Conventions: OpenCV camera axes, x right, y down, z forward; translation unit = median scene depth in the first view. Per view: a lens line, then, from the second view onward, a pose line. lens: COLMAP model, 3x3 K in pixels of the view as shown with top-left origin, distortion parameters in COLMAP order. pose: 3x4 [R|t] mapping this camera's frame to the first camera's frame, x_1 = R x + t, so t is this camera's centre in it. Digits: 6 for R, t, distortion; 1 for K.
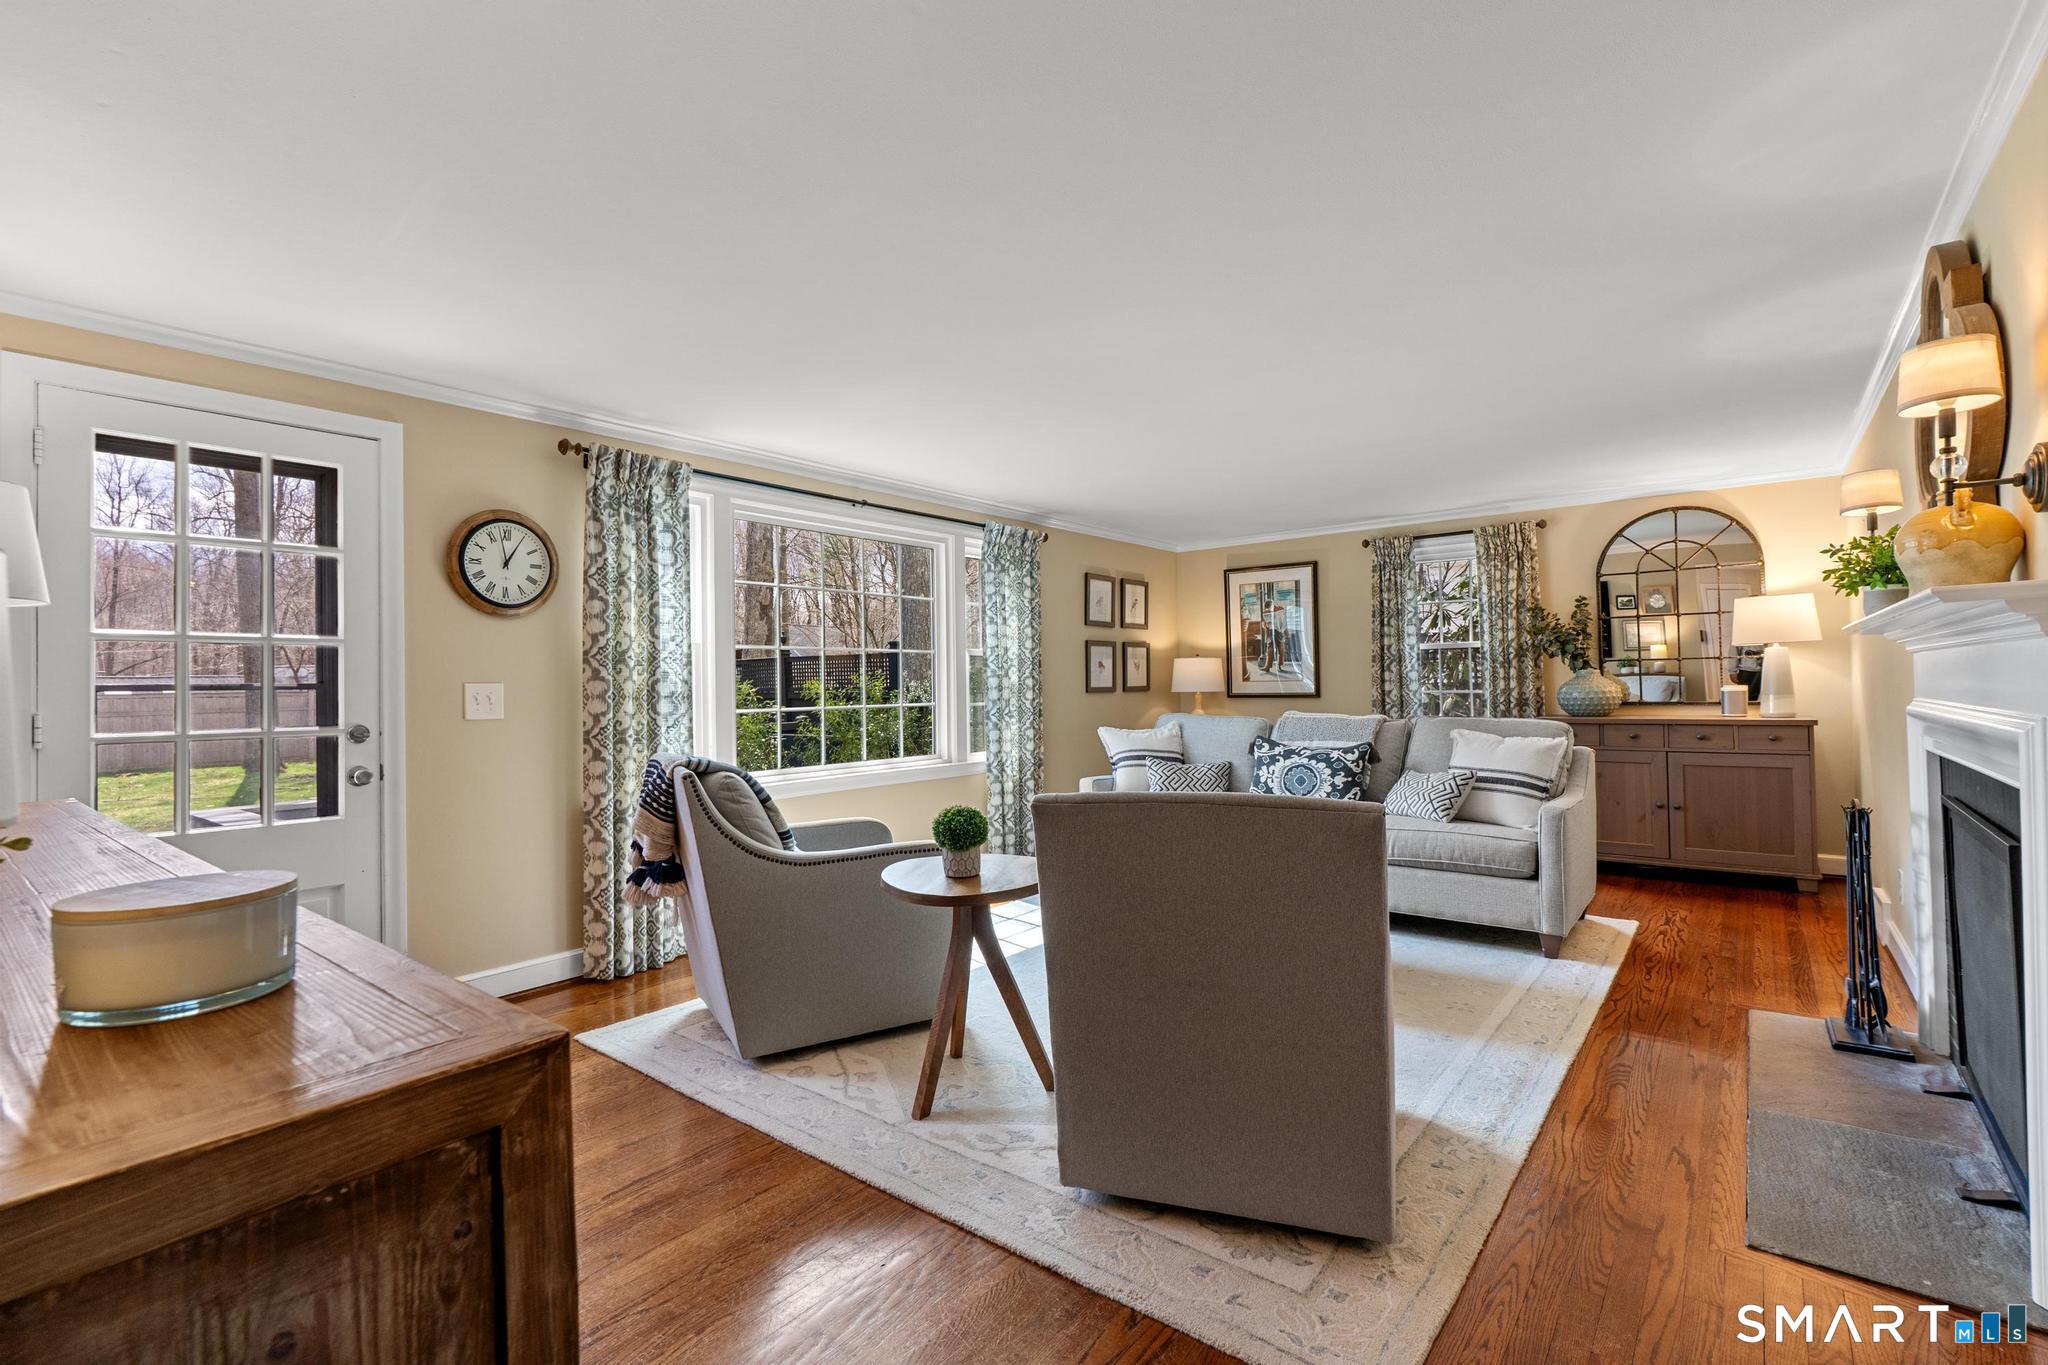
lens RADIAL K [[924.8, 0, 1015.1], [0, 924.8, 673.1], [0, 0, 1]] dist [-0.011853, 0.005469]
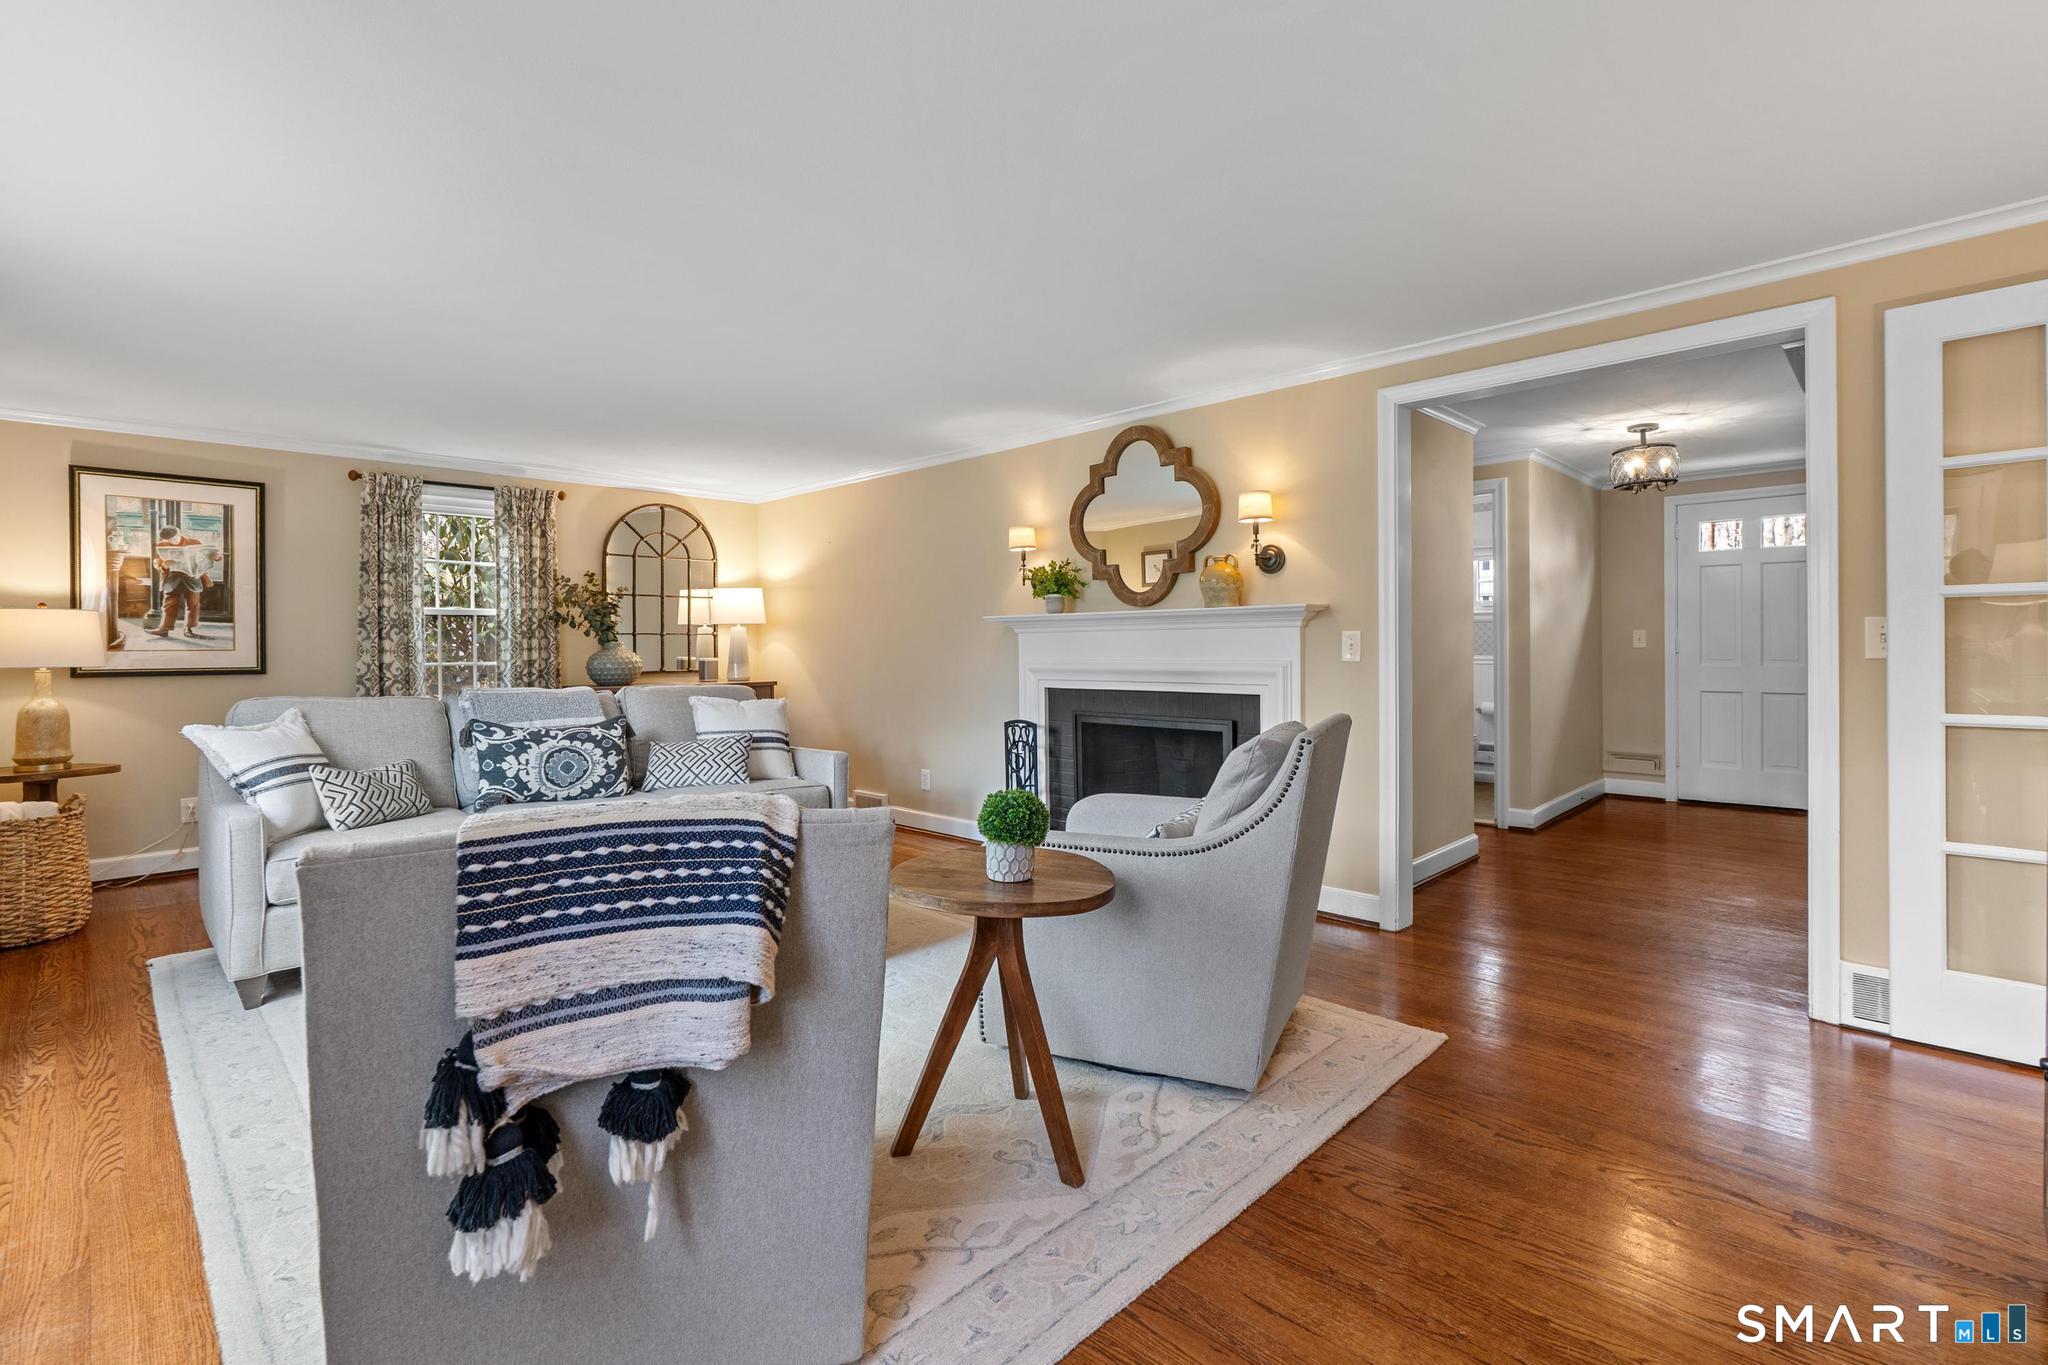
lens RADIAL K [[924.8, 0, 1010.3], [0, 924.8, 647.9], [0, 0, 1]] dist [-0.011853, 0.005469]
pose [[0.110236, 0.013503, 0.993814, -0.442181], [-0.007556, 0.999890, -0.012748, 0.015367], [-0.993877, -0.006104, 0.110326, 0.474912]]
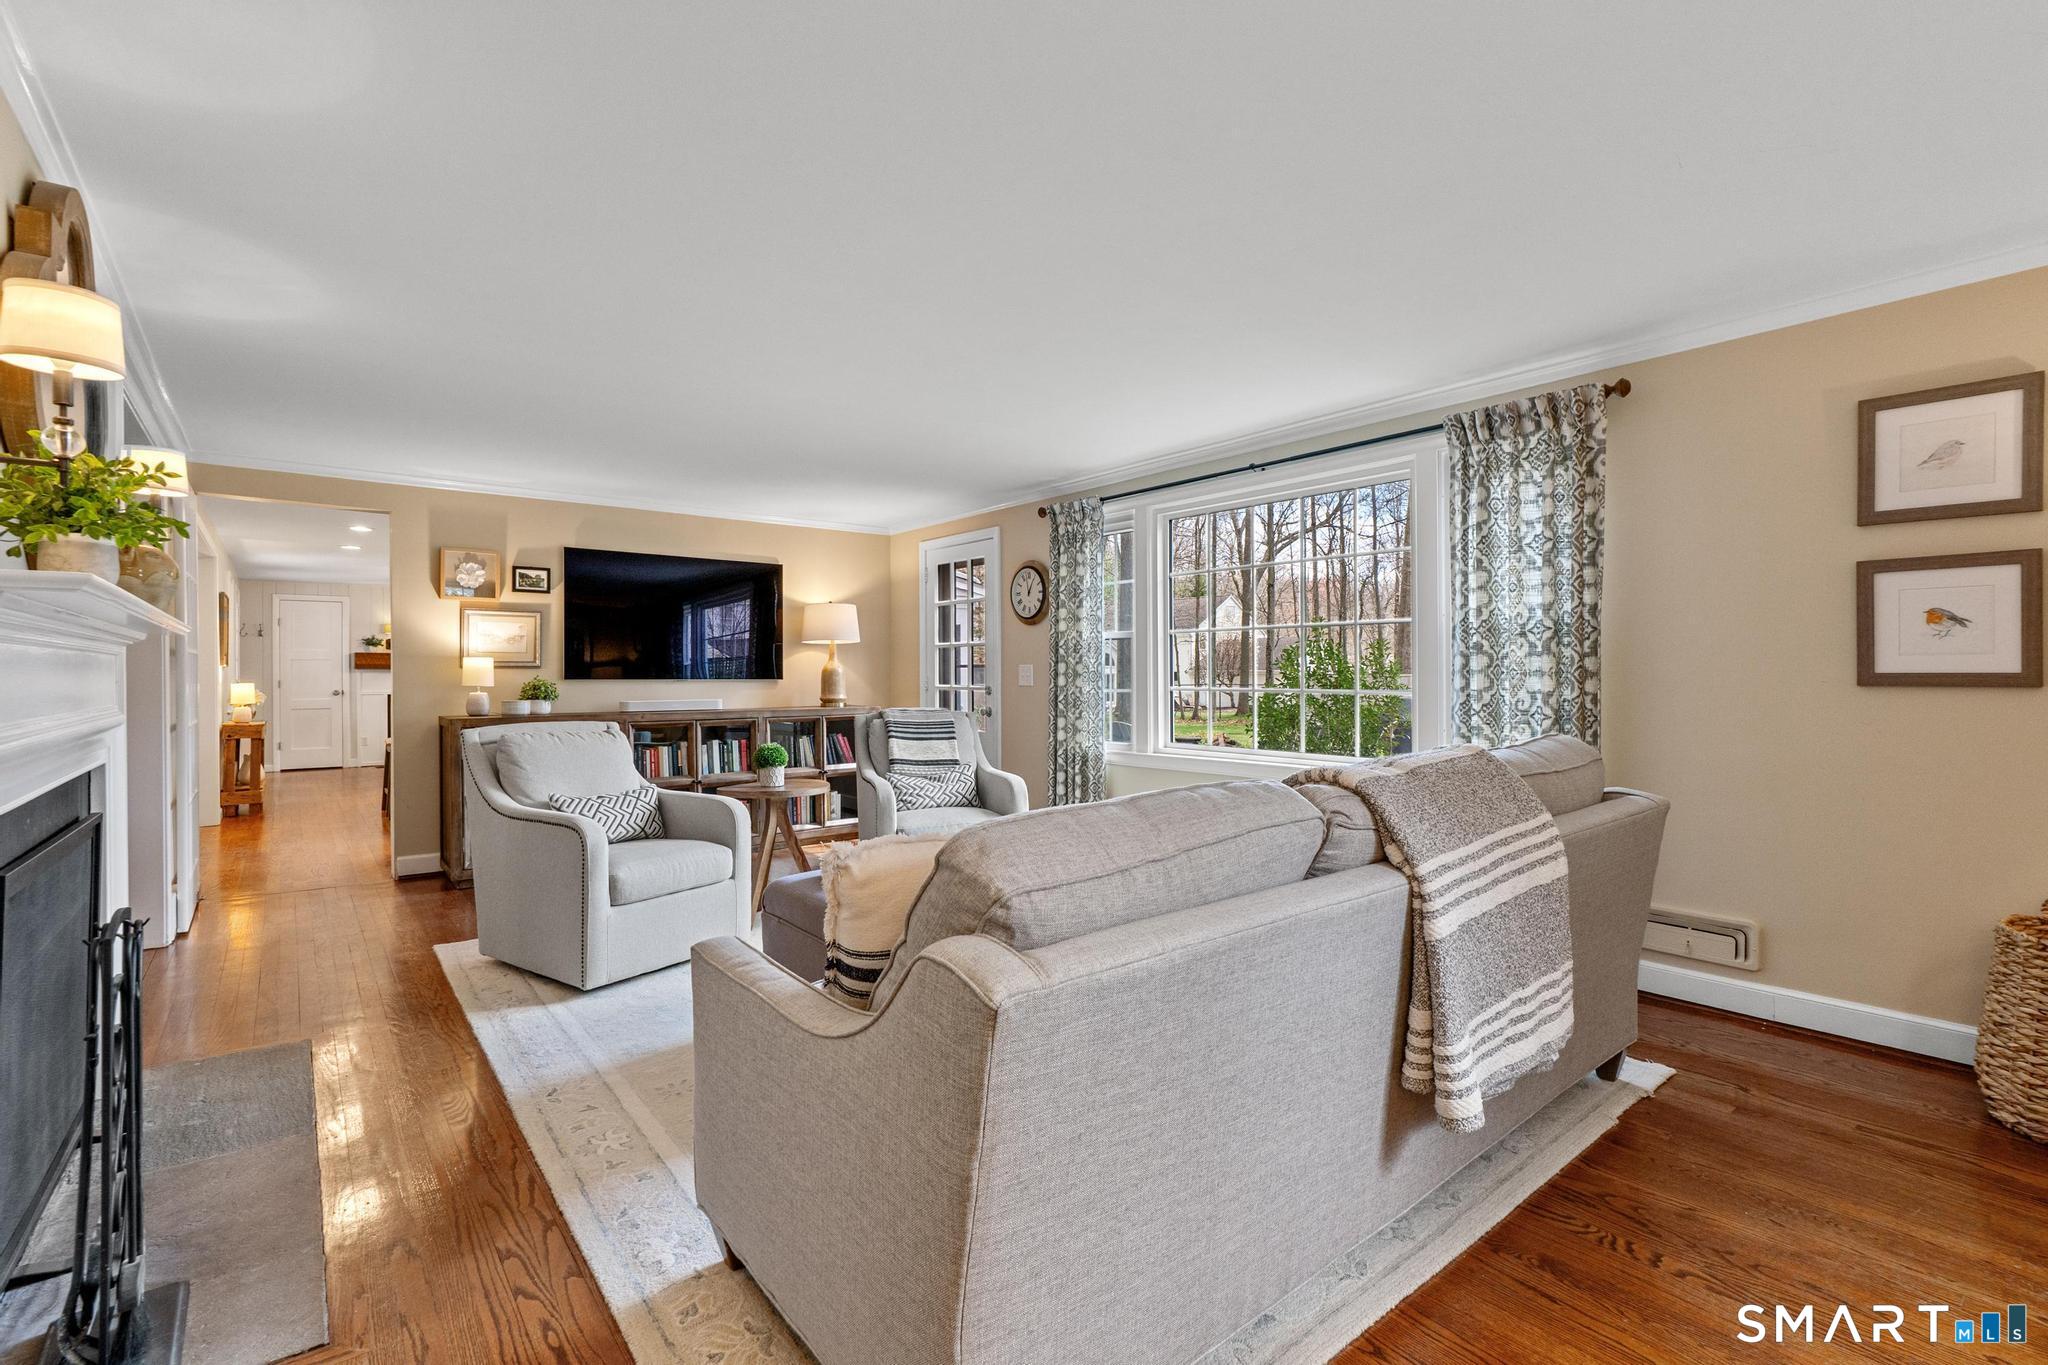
lens RADIAL K [[924.8, 0, 1021.1], [0, 924.8, 671.2], [0, 0, 1]] dist [-0.011853, 0.005469]
pose [[-0.219937, 0.019852, -0.975312, 0.777111], [0.023734, 0.999606, 0.014994, -0.001091], [0.975225, -0.019850, -0.220322, 0.964540]]
